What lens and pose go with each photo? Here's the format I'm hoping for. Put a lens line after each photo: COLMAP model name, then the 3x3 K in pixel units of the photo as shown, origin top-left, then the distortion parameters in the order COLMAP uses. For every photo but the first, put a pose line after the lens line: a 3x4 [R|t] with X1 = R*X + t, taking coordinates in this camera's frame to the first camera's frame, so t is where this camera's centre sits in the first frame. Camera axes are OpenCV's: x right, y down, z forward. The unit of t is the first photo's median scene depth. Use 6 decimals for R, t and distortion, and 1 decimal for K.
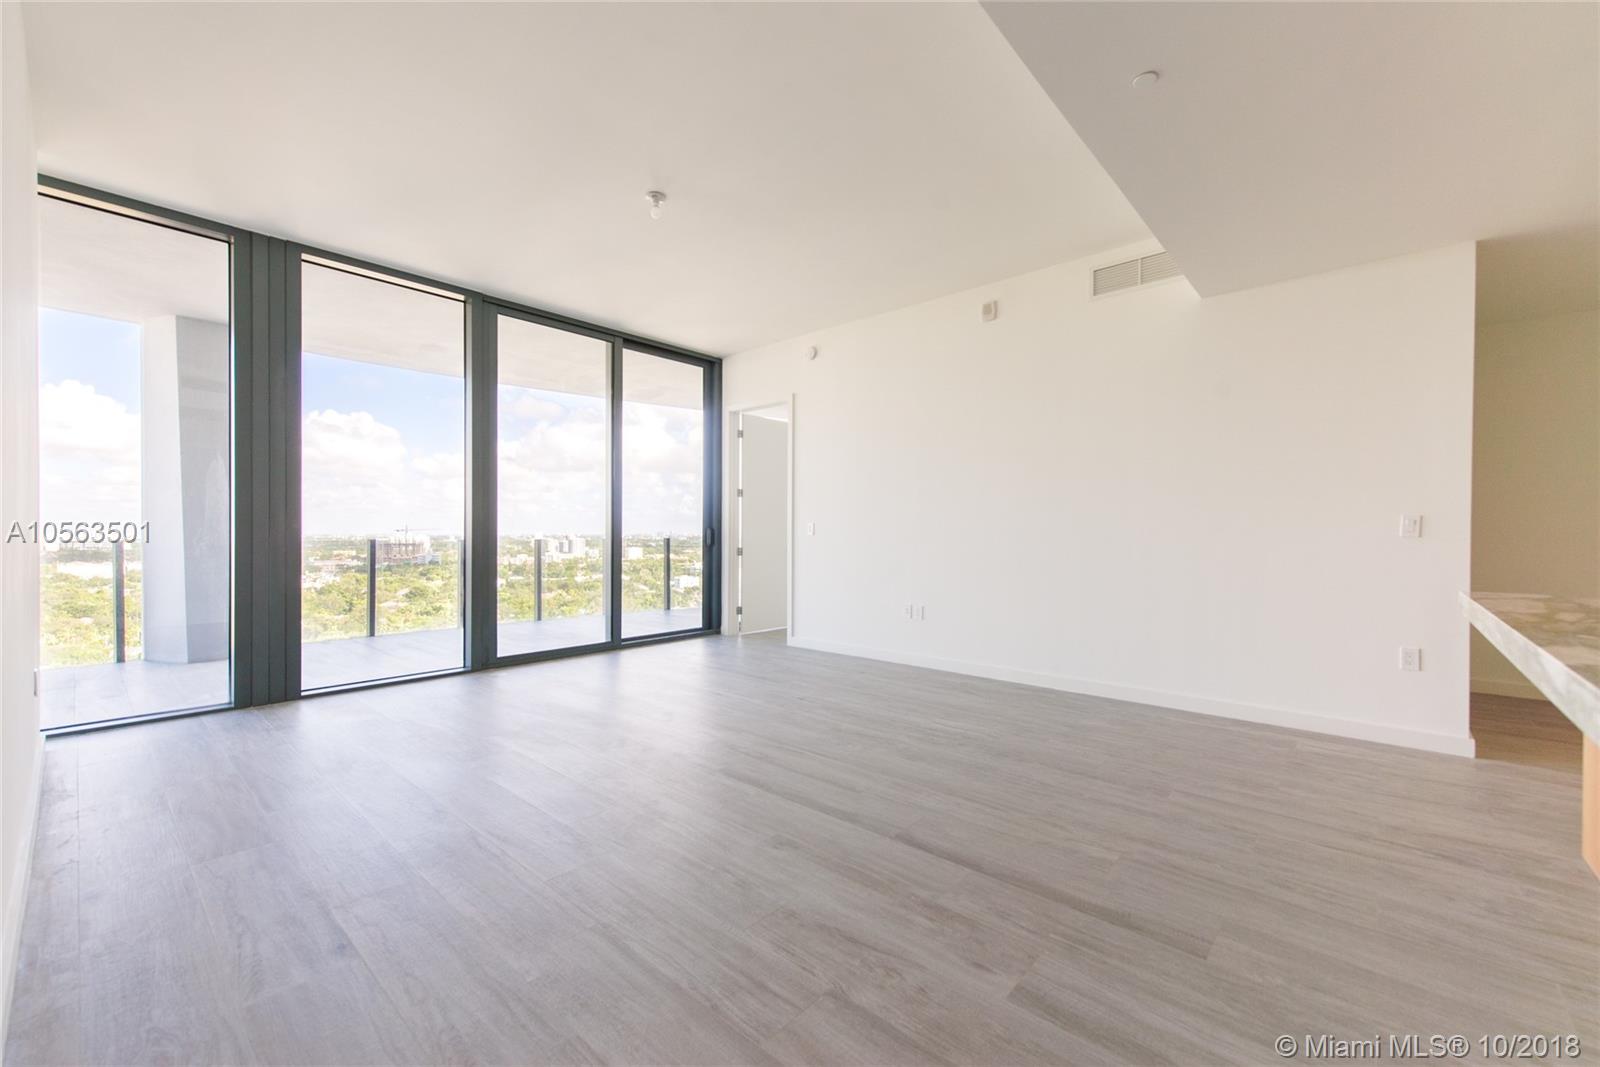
lens RADIAL K [[630.8, 0, 806.3], [0, 630.8, 527.8], [0, 0, 1]] dist [0.018853, -0.003479]
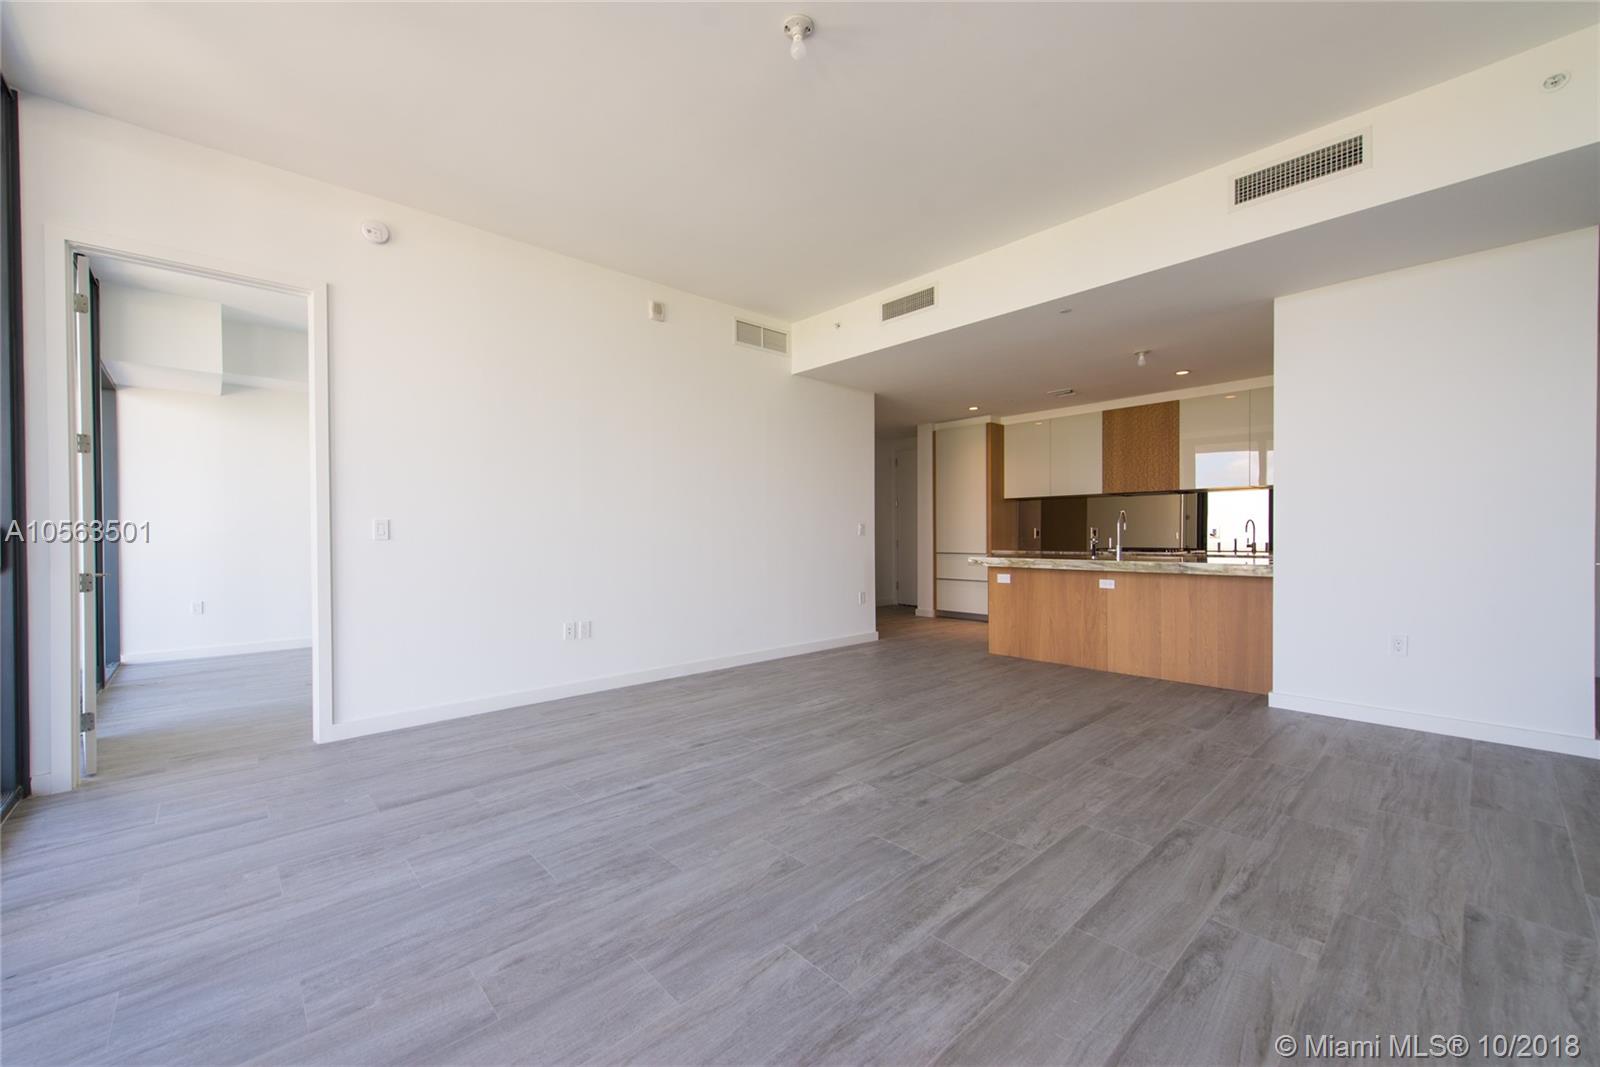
lens RADIAL K [[630.8, 0, 762.3], [0, 630.8, 535.6], [0, 0, 1]] dist [0.018853, -0.003479]
pose [[0.124481, -0.003208, 0.992217, -1.051347], [-0.003189, 0.999988, 0.003633, 0.009050], [-0.992217, -0.003617, 0.124470, 1.111675]]
